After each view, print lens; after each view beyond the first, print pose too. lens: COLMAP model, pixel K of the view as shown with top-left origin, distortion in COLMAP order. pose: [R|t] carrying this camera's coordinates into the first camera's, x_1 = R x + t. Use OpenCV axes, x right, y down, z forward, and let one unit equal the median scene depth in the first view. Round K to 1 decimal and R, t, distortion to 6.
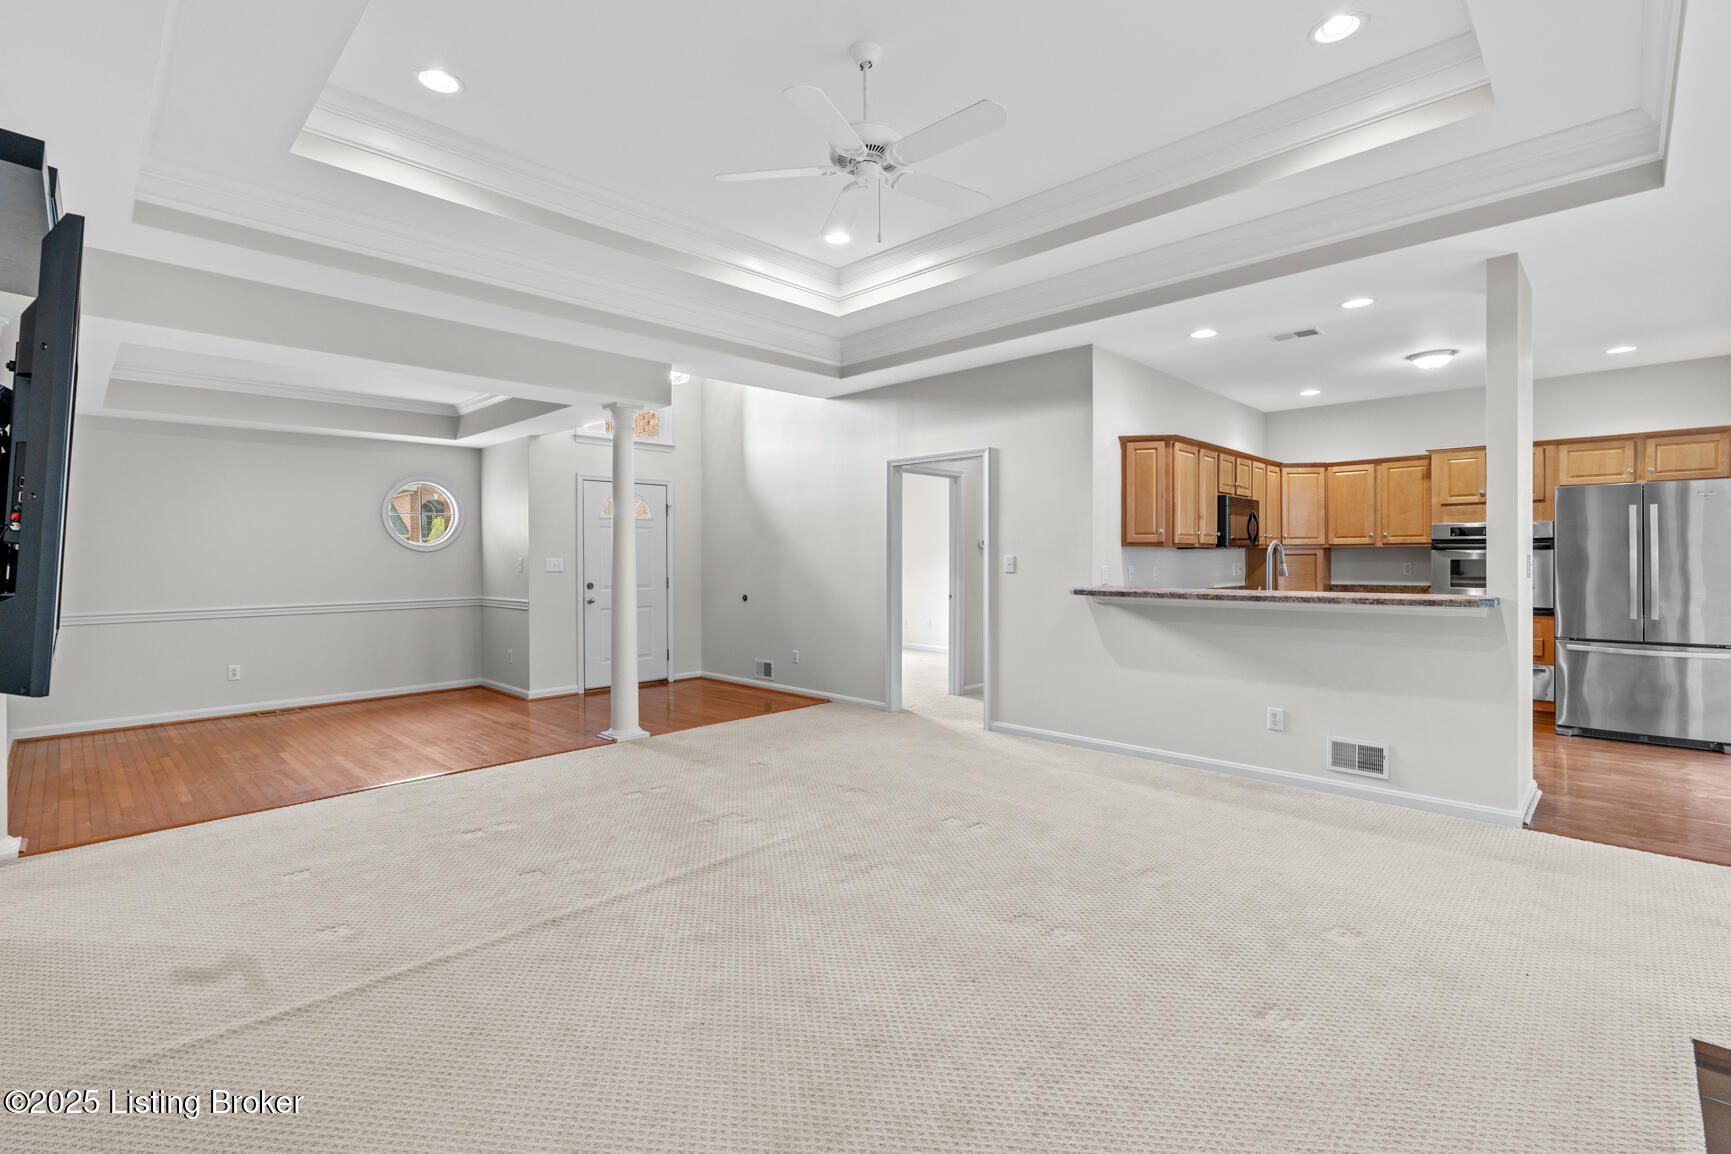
lens RADIAL K [[795.4, 0, 855.9], [0, 795.4, 563.3], [0, 0, 1]] dist [0.001645, 0.012126]
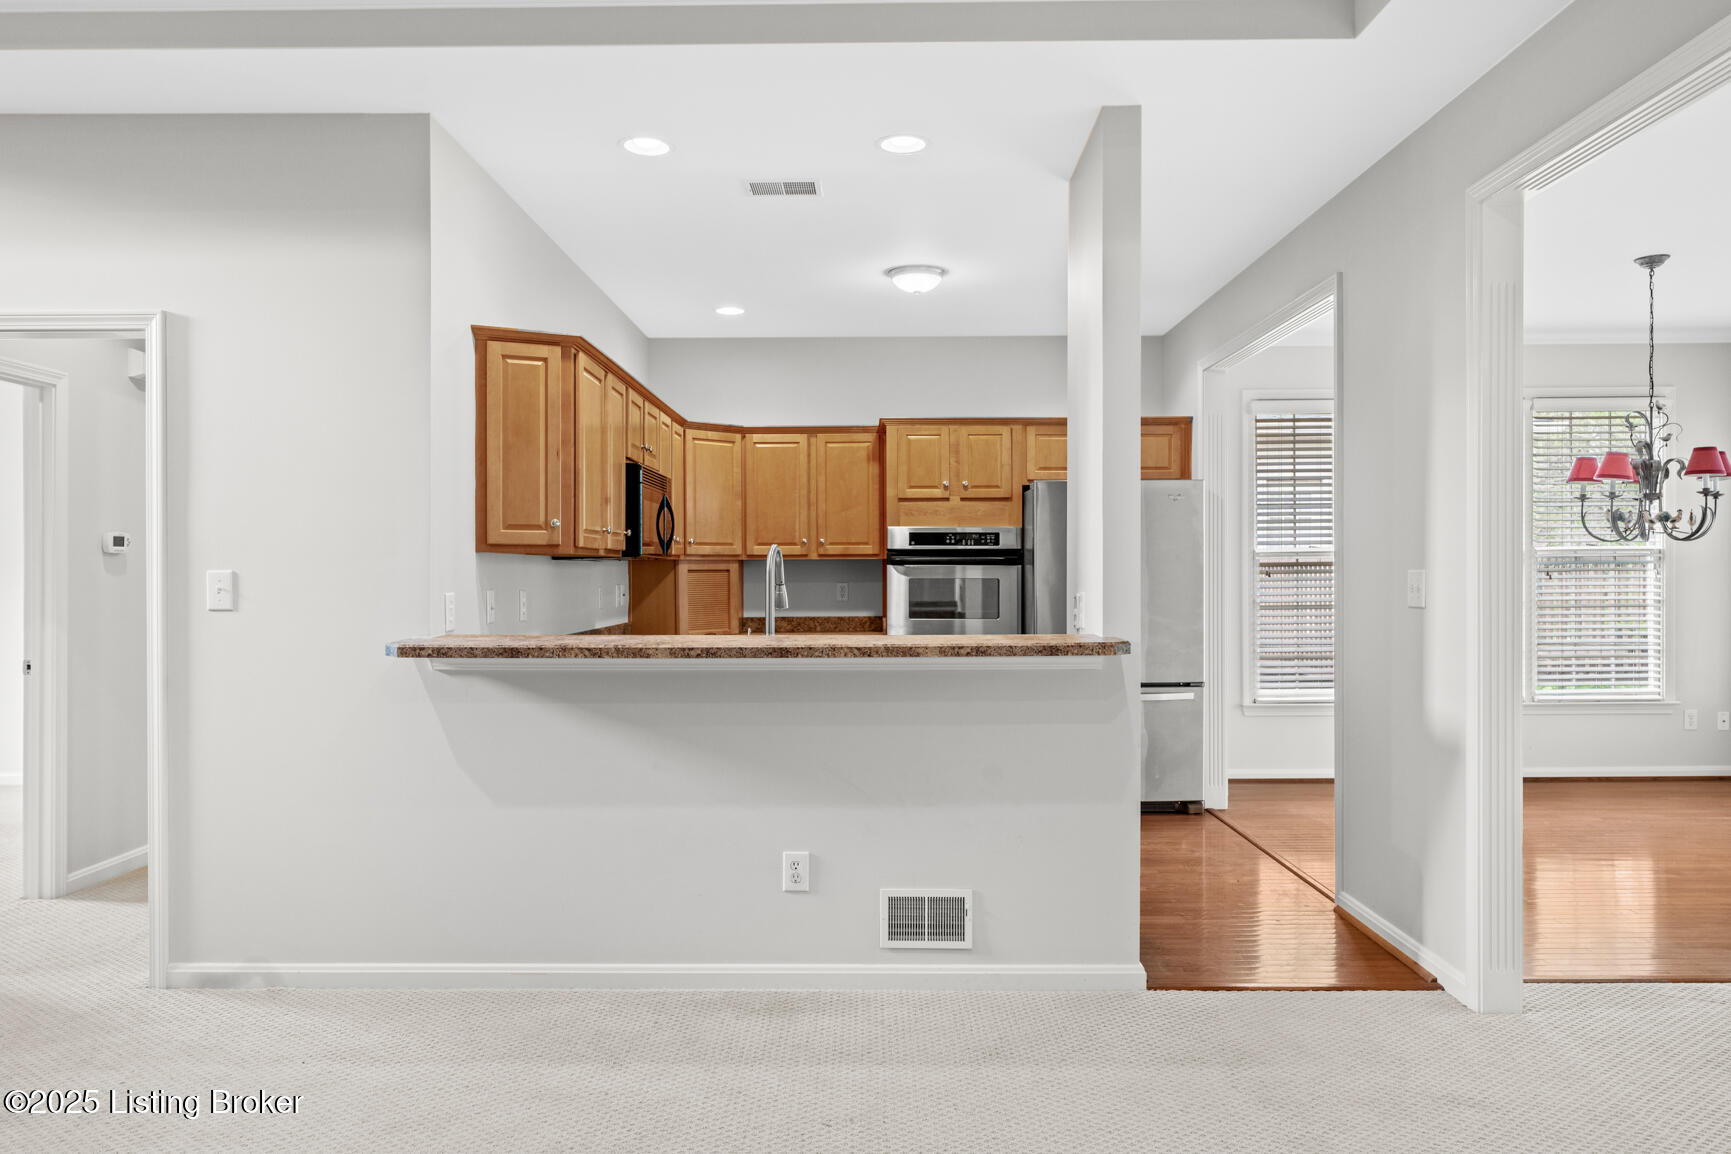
lens RADIAL K [[1194.6, 0, 871.1], [0, 1194.6, 582.1], [0, 0, 1]] dist [-0.002542, -0.002111]
pose [[0.714415, -0.002352, 0.699719, -0.006231], [0.003829, 0.999993, -0.000548, -0.001219], [-0.699712, 0.003070, 0.714418, 0.296913]]
